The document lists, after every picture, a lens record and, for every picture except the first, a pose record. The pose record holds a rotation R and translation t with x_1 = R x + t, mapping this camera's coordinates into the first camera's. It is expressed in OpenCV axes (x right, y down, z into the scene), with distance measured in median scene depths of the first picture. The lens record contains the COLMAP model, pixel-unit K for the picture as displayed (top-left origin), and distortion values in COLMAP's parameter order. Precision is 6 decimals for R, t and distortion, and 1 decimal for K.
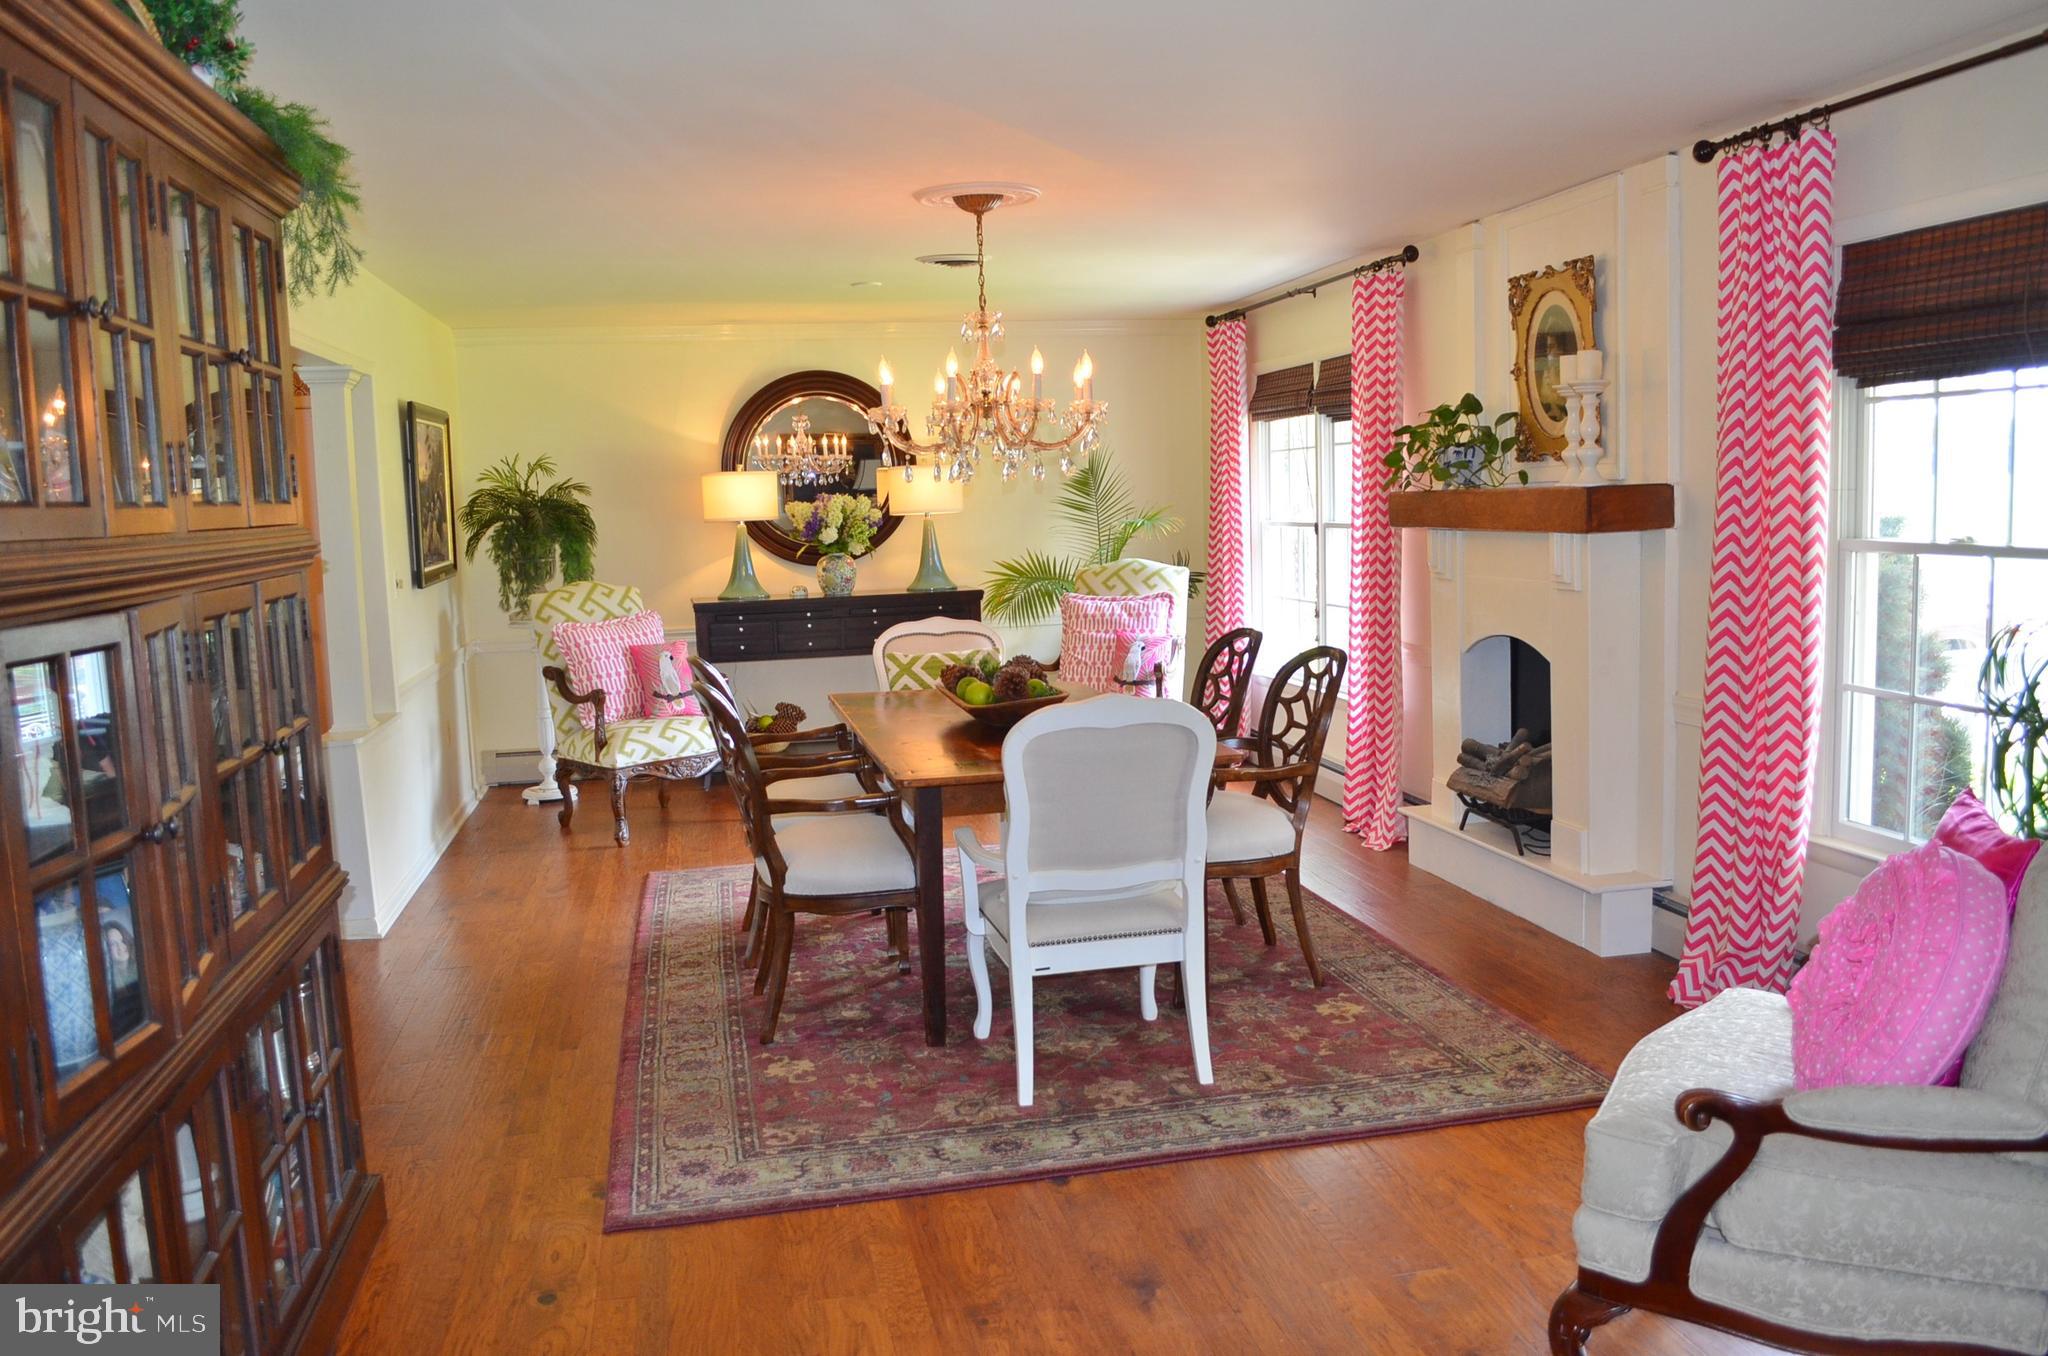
lens RADIAL K [[1609.5, 0, 1031.2], [0, 1609.5, 682.5], [0, 0, 1]] dist [-0.087097, 0.014931]
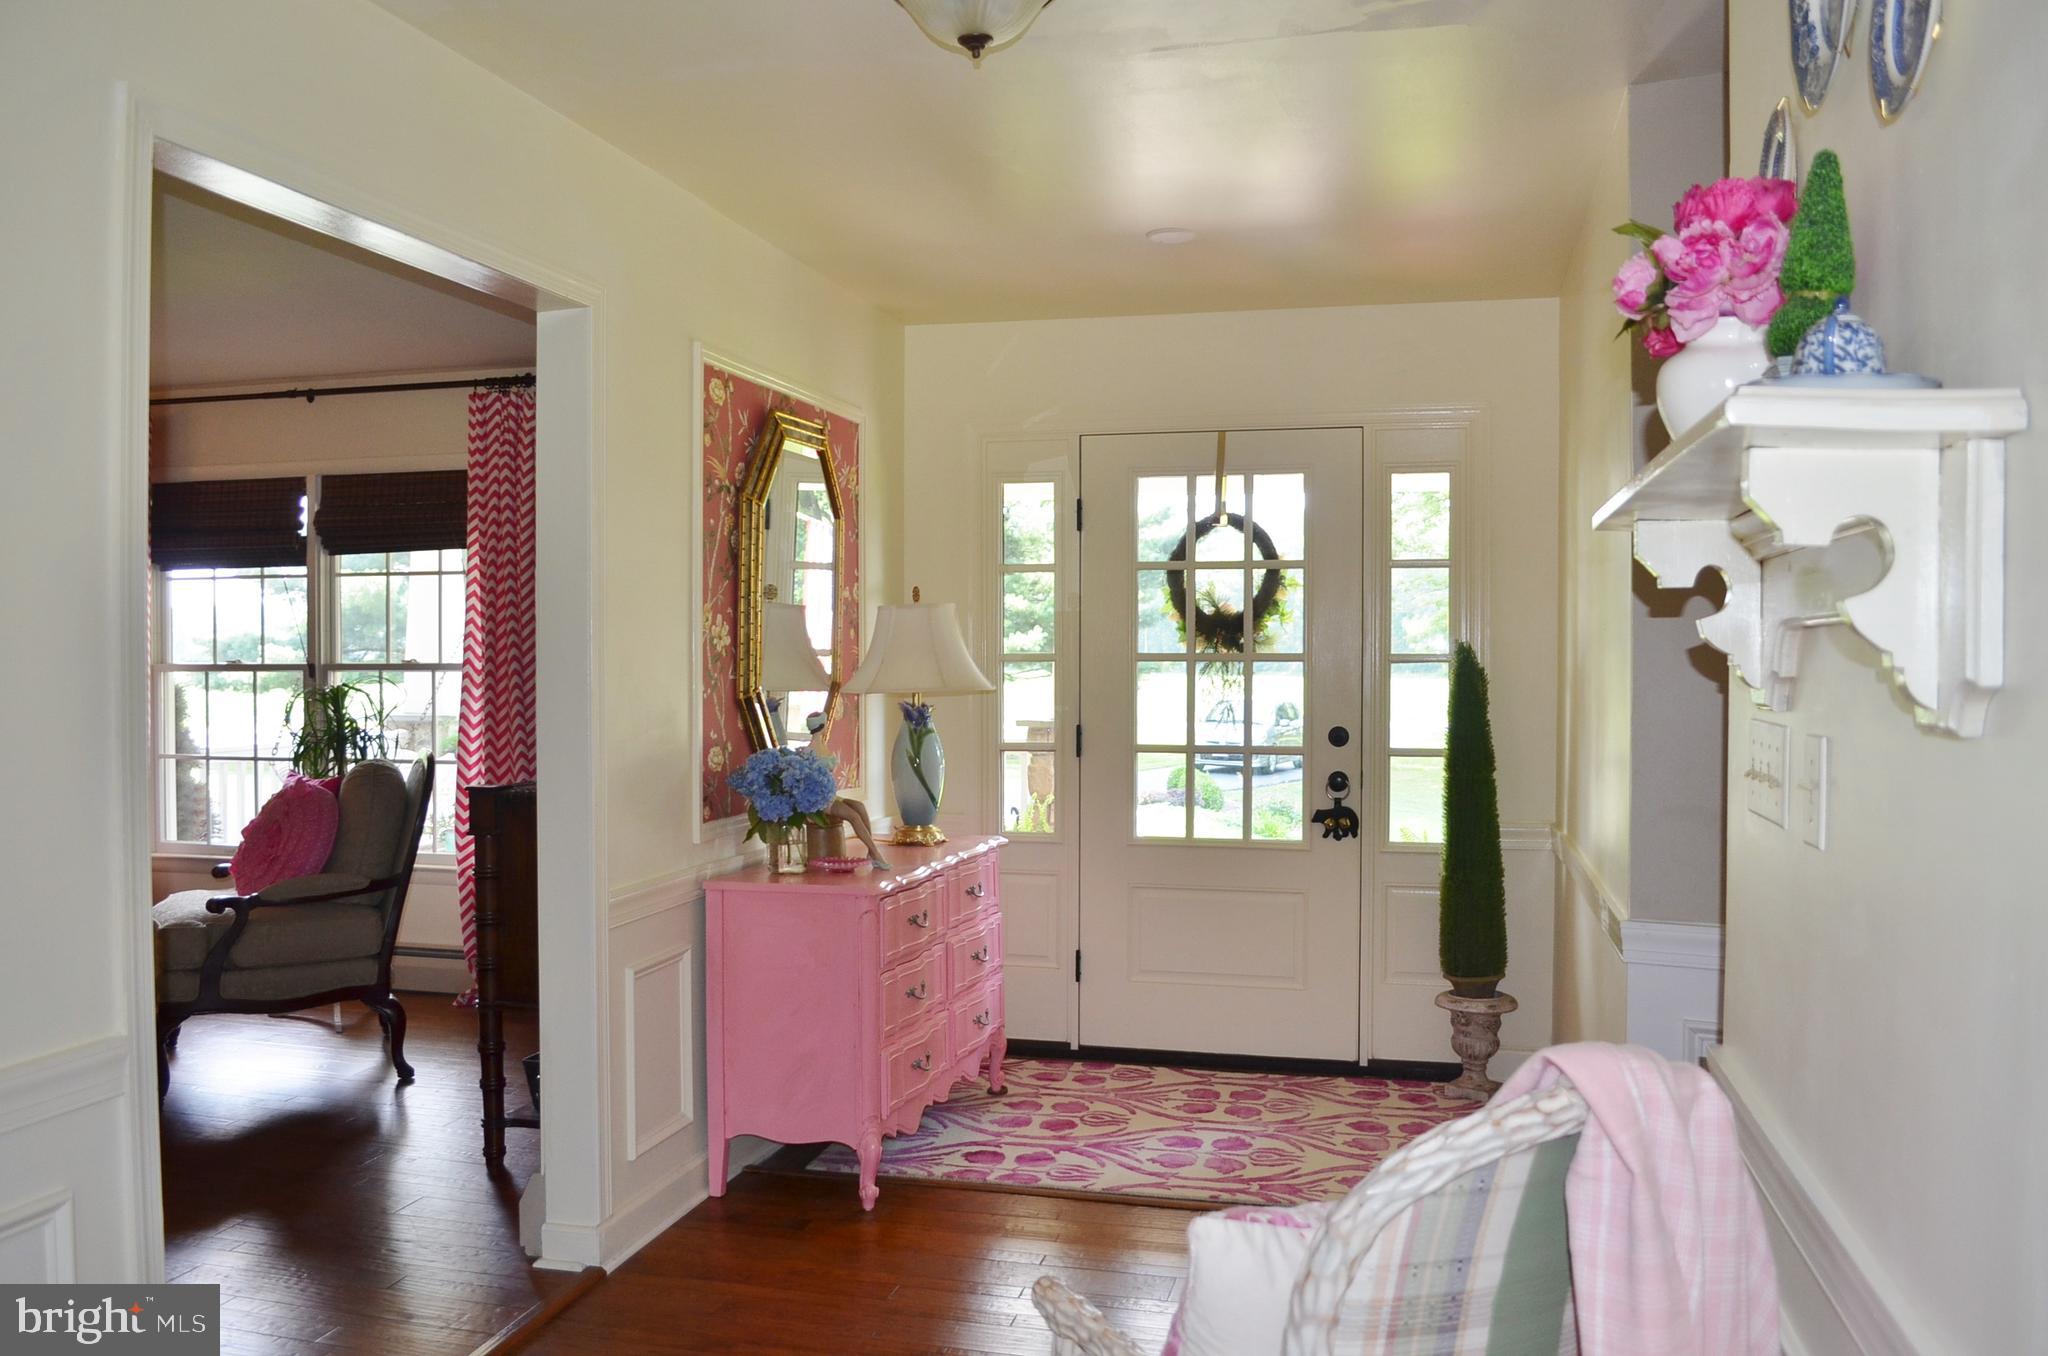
lens RADIAL K [[1609.5, 0, 1023.0], [0, 1609.5, 682.3], [0, 0, 1]] dist [-0.087097, 0.014931]
pose [[0.438959, 0.017905, 0.898329, -0.466235], [0.090342, 0.993855, -0.063954, 0.096530], [-0.893954, 0.109230, 0.434644, -0.425504]]
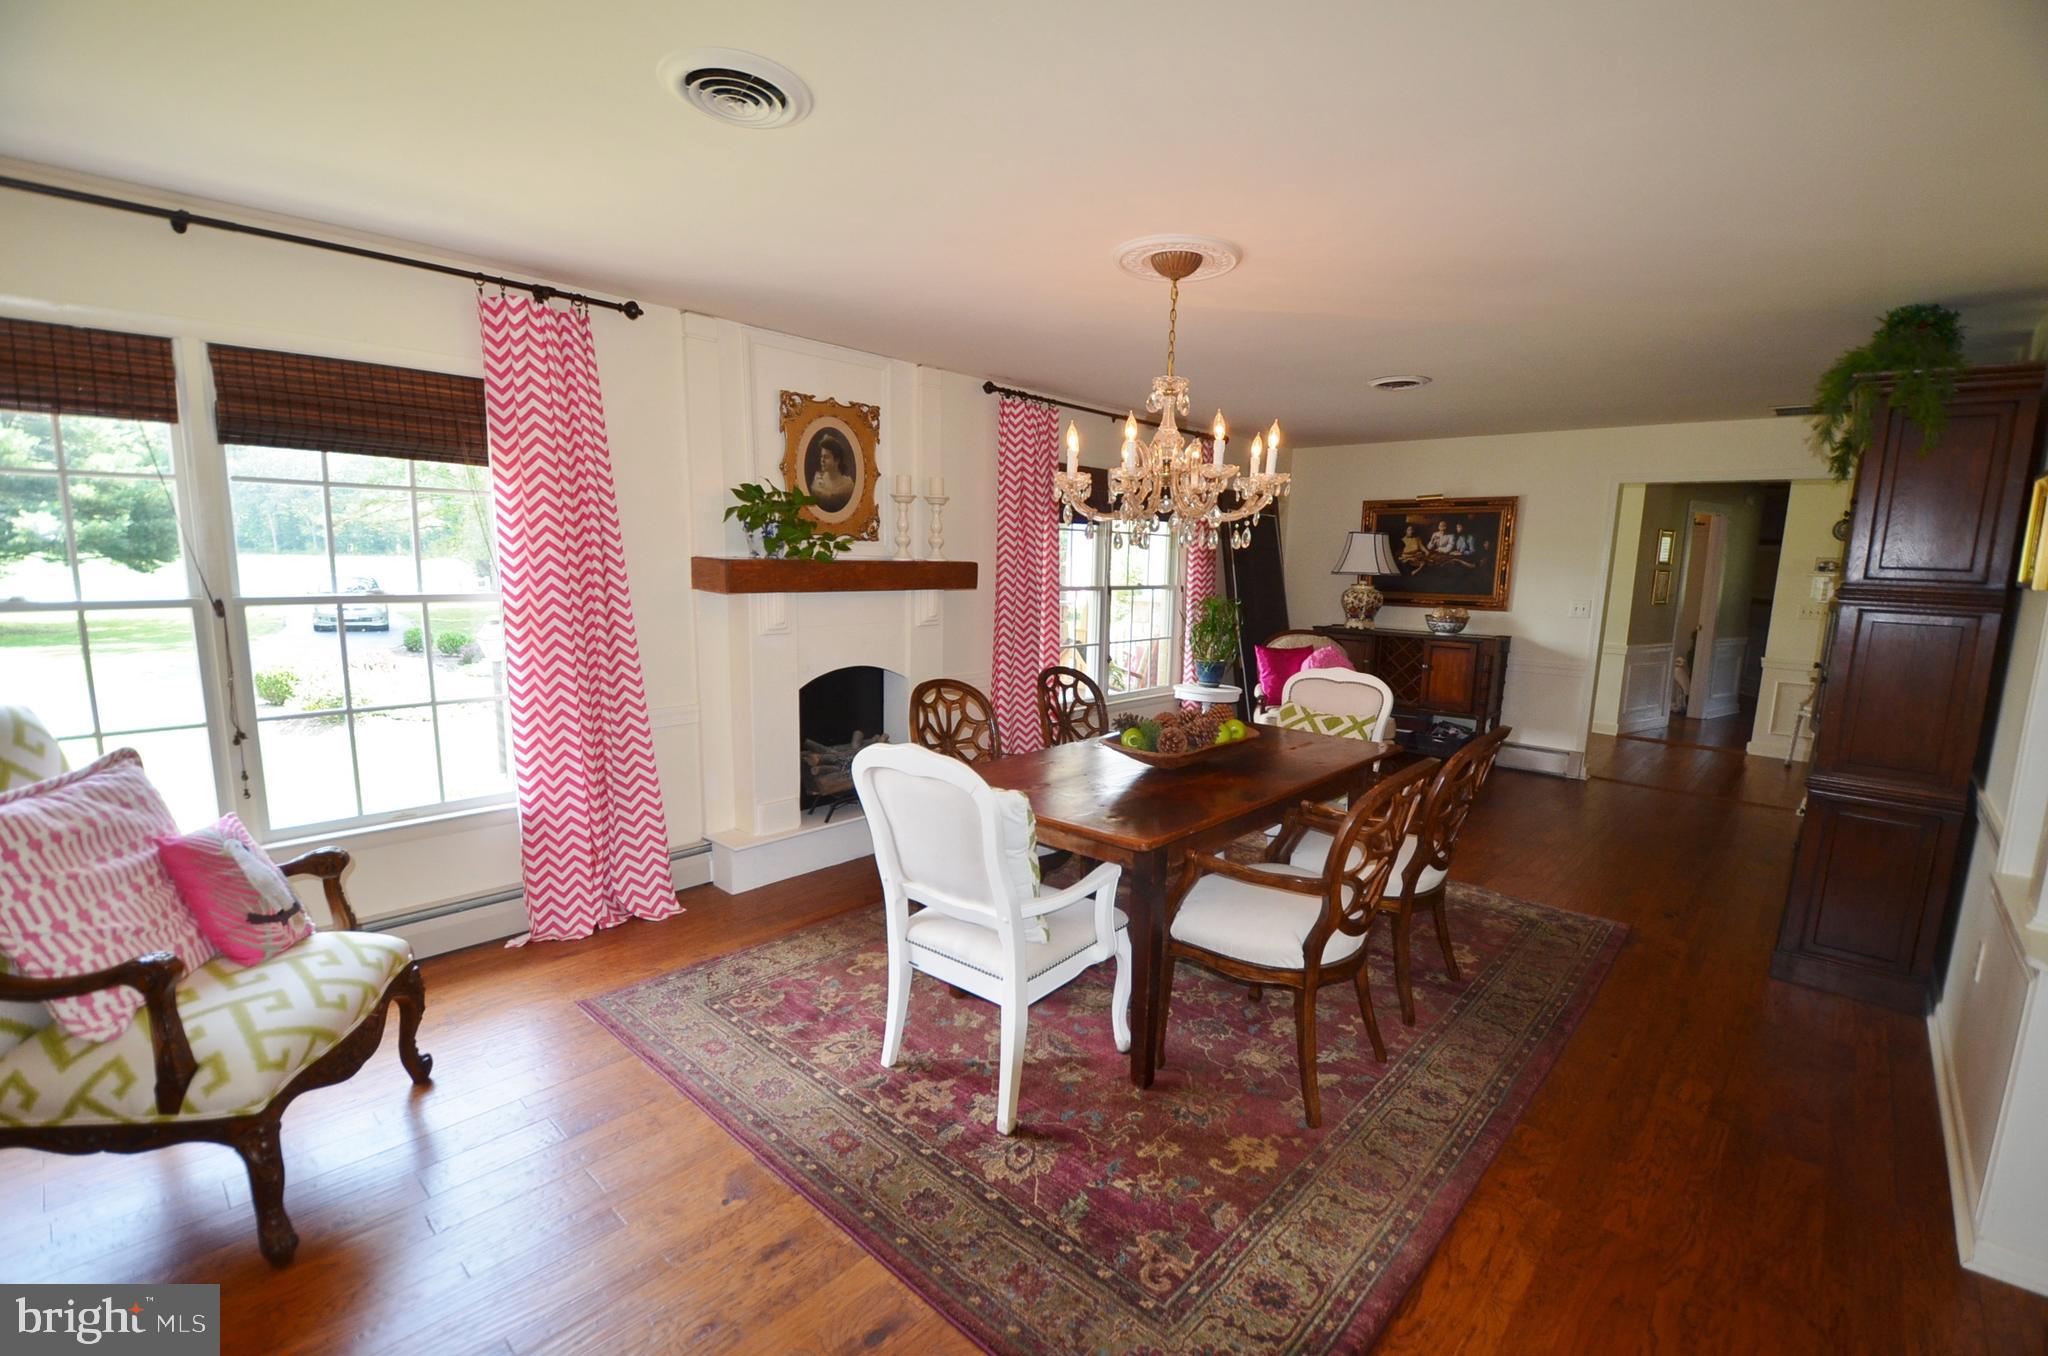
lens RADIAL K [[888.1, 0, 1040.2], [0, 888.1, 705.6], [0, 0, 1]] dist [0.010242, -0.018507]
pose [[-0.590835, -0.113871, 0.798716, -0.487867], [0.089071, 0.974731, 0.204854, -0.163090], [-0.801860, 0.192177, -0.565763, 1.524364]]
